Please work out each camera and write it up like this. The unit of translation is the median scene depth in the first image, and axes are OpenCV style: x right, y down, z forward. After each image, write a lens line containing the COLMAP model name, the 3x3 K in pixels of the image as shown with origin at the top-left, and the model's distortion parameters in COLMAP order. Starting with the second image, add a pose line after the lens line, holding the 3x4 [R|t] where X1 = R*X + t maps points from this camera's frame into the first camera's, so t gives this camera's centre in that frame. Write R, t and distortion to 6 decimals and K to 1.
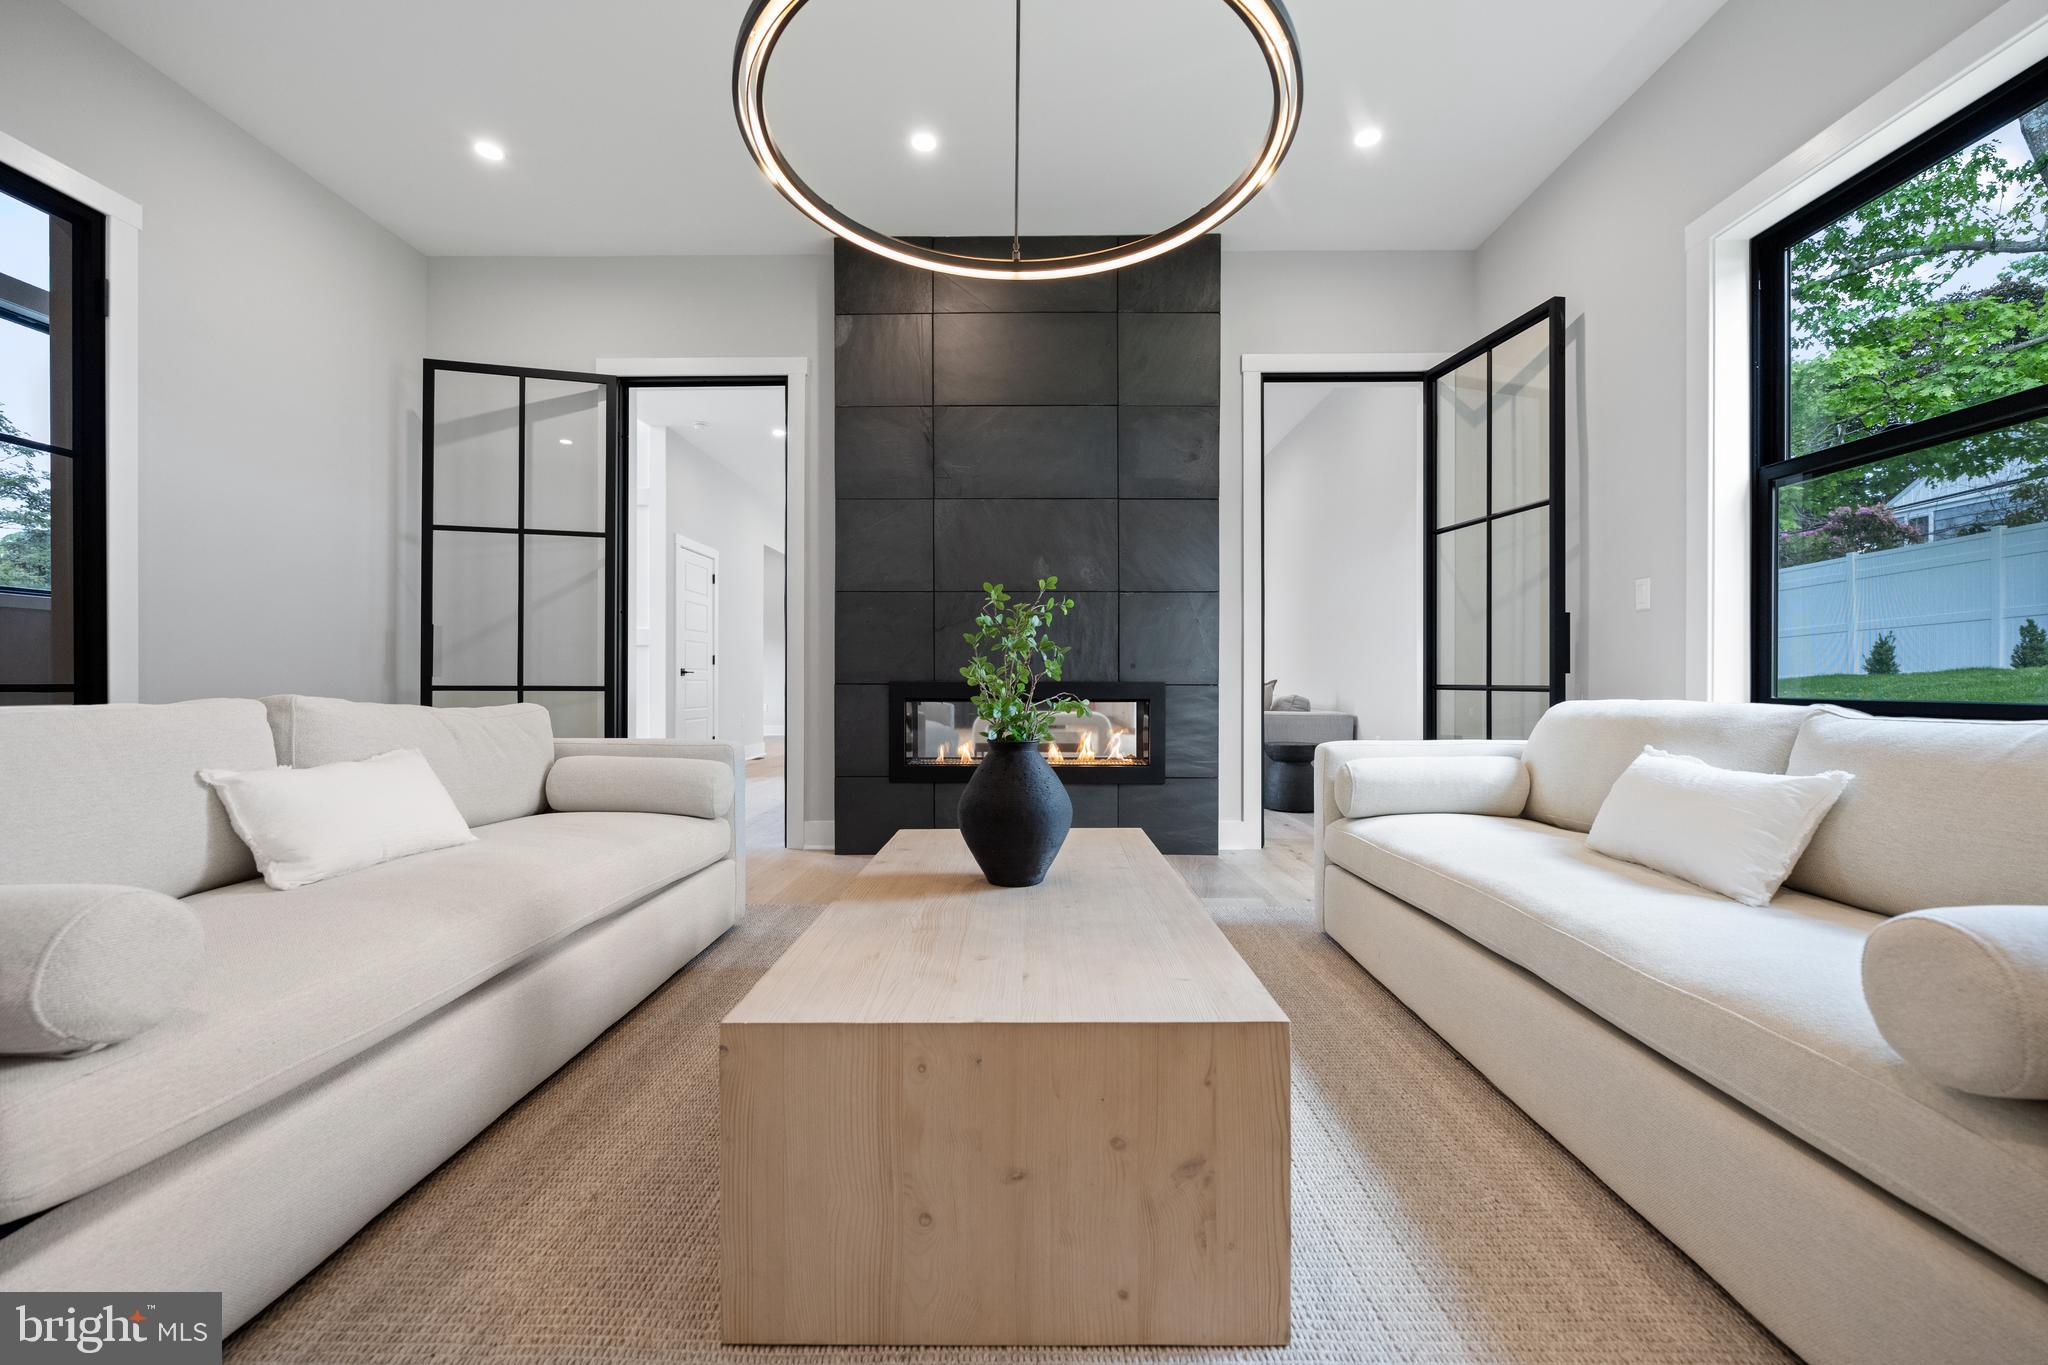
lens RADIAL K [[830.8, 0, 1025.1], [0, 830.8, 681.7], [0, 0, 1]] dist [-0.006888, 0.000640]
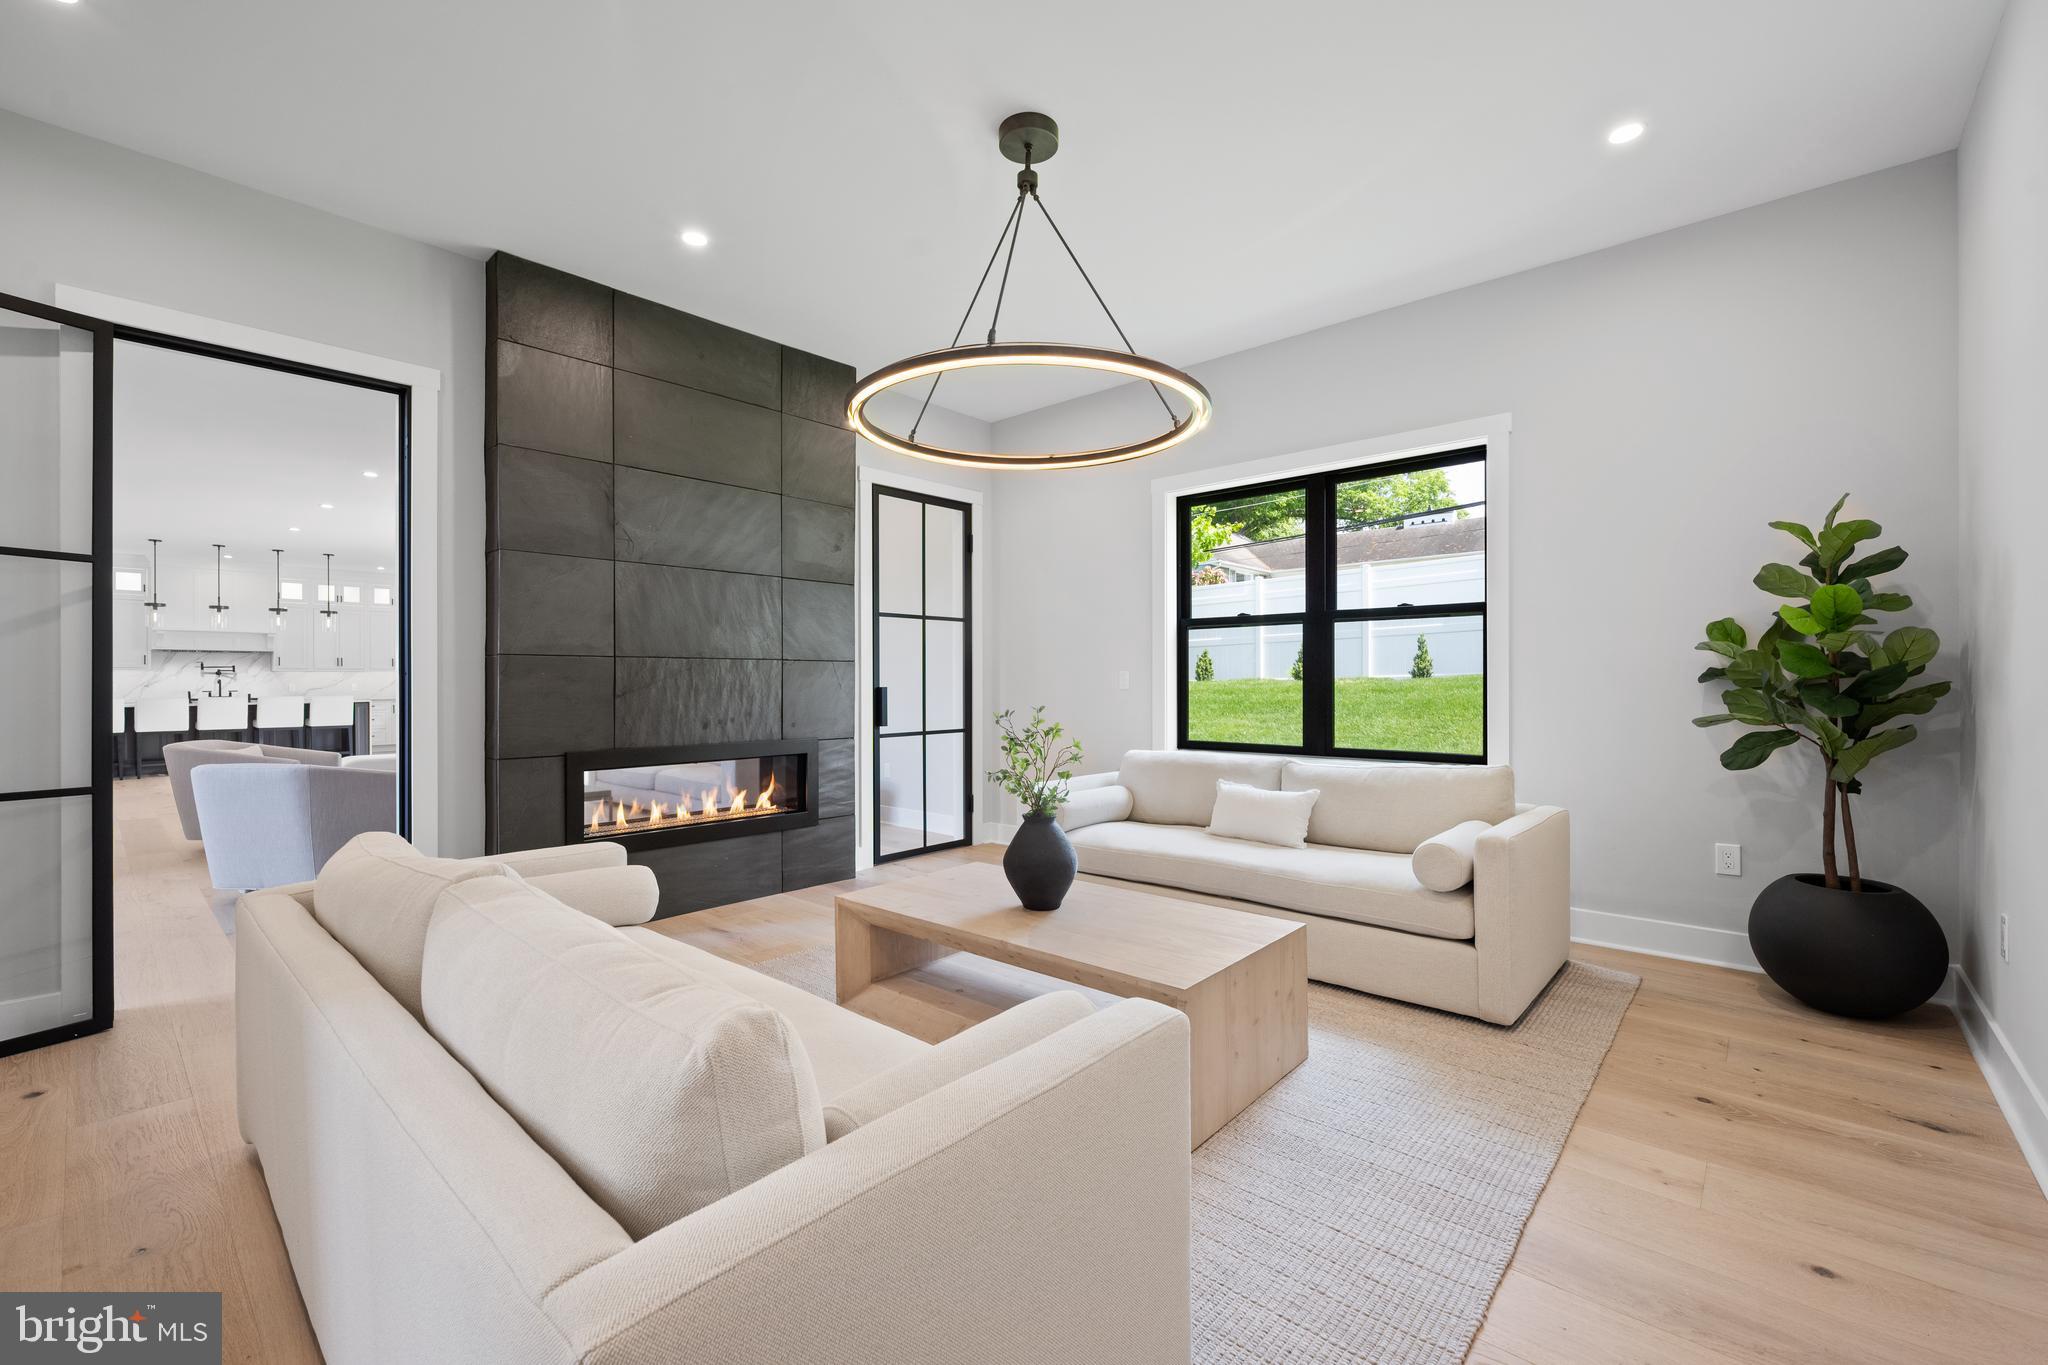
lens RADIAL K [[845.3, 0, 1027.4], [0, 845.3, 679.4], [0, 0, 1]] dist [-0.005829, 0.000018]
pose [[0.657213, -0.001376, 0.753703, -0.534912], [0.003576, 0.999993, -0.001293, -0.079282], [-0.753696, 0.003545, 0.657213, -0.004667]]
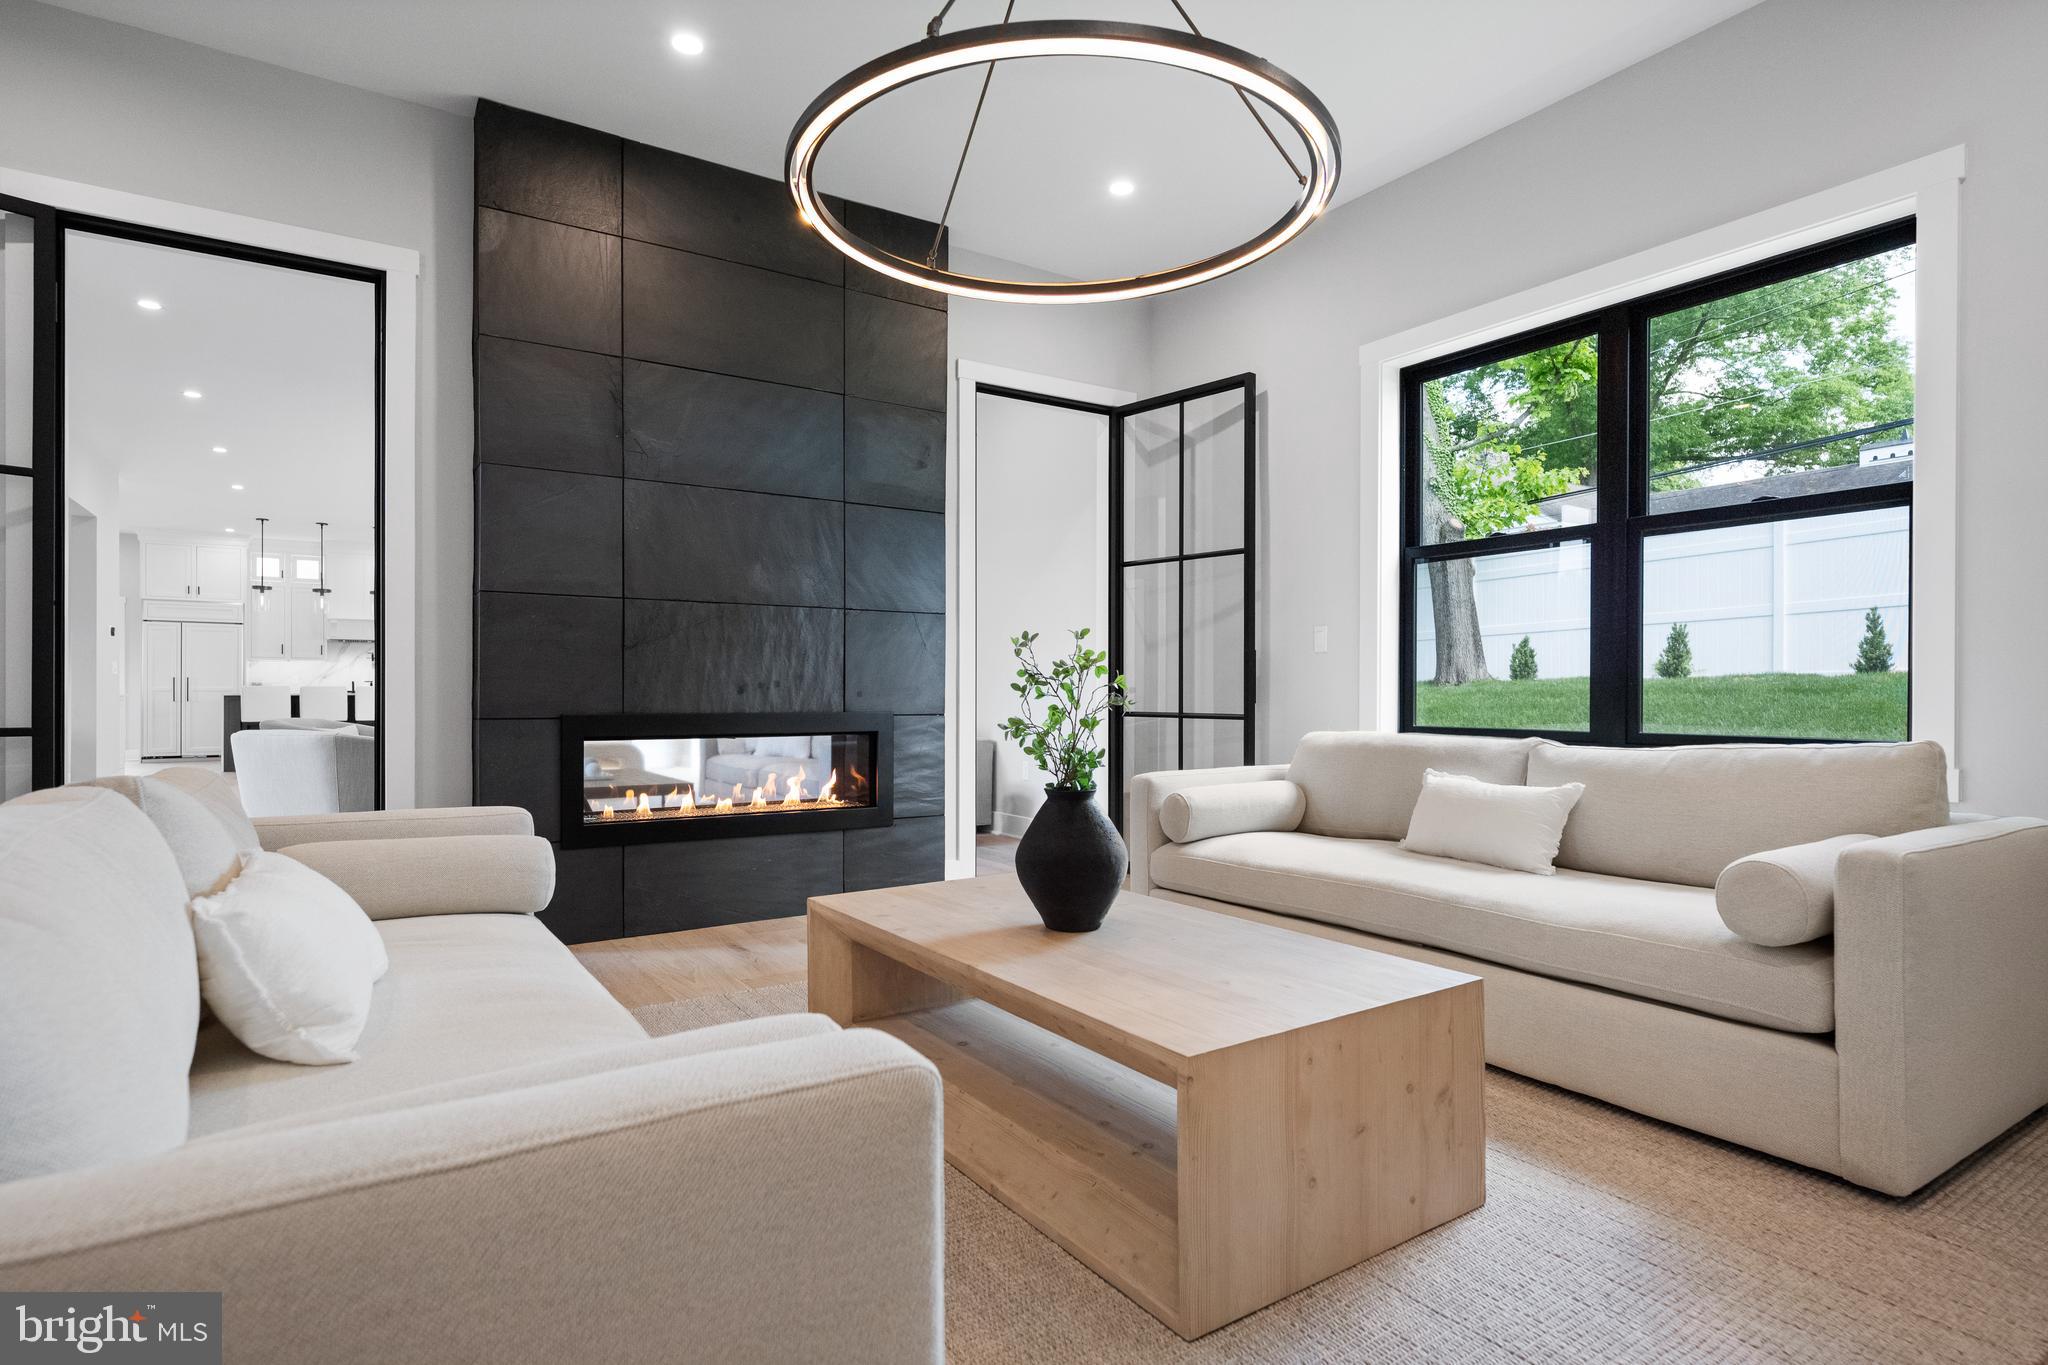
lens RADIAL K [[1044.8, 0, 1024.9], [0, 1044.8, 692.1], [0, 0, 1]] dist [-0.002924, 0.000001]
pose [[0.828747, 0.000484, 0.559624, -0.344620], [-0.000990, 0.999999, 0.000601, -0.021912], [-0.559623, -0.001052, 0.828747, -0.013667]]
